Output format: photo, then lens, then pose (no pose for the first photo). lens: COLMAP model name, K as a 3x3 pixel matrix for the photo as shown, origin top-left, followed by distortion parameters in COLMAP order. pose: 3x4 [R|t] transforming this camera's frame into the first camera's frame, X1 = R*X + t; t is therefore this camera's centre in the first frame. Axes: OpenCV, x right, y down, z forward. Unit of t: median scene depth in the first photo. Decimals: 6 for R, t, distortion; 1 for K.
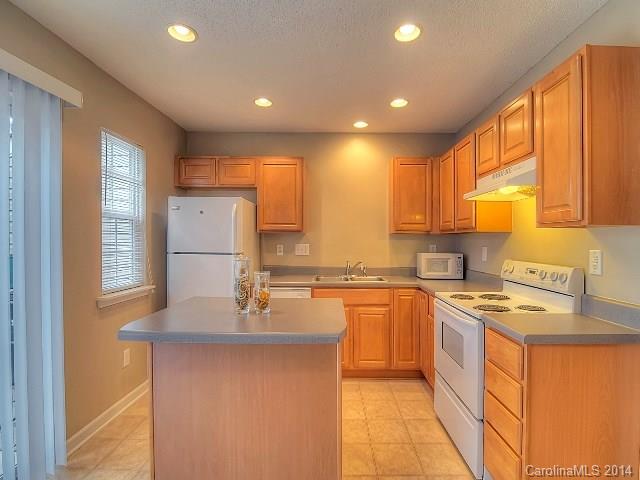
lens RADIAL K [[308.3, 0, 316.6], [0, 308.3, 240.9], [0, 0, 1]] dist [-0.020009, -0.004229]
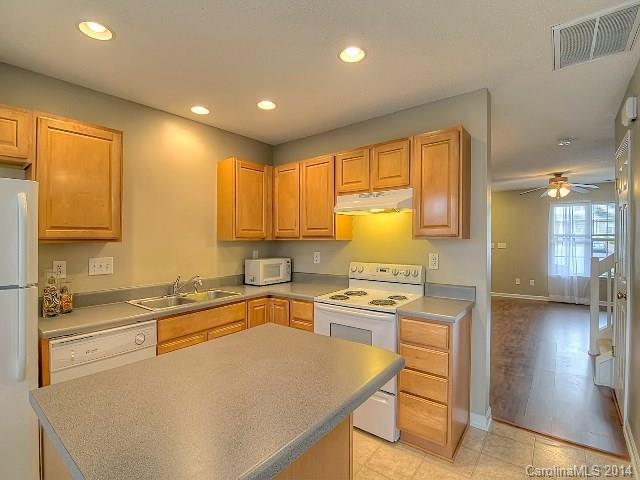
lens RADIAL K [[308.3, 0, 317.8], [0, 308.3, 237.9], [0, 0, 1]] dist [-0.020009, -0.004229]
pose [[0.598423, -0.010525, 0.801111, -0.344213], [0.016541, 0.999863, 0.000780, -0.029960], [-0.801010, 0.012785, 0.598515, 0.259945]]
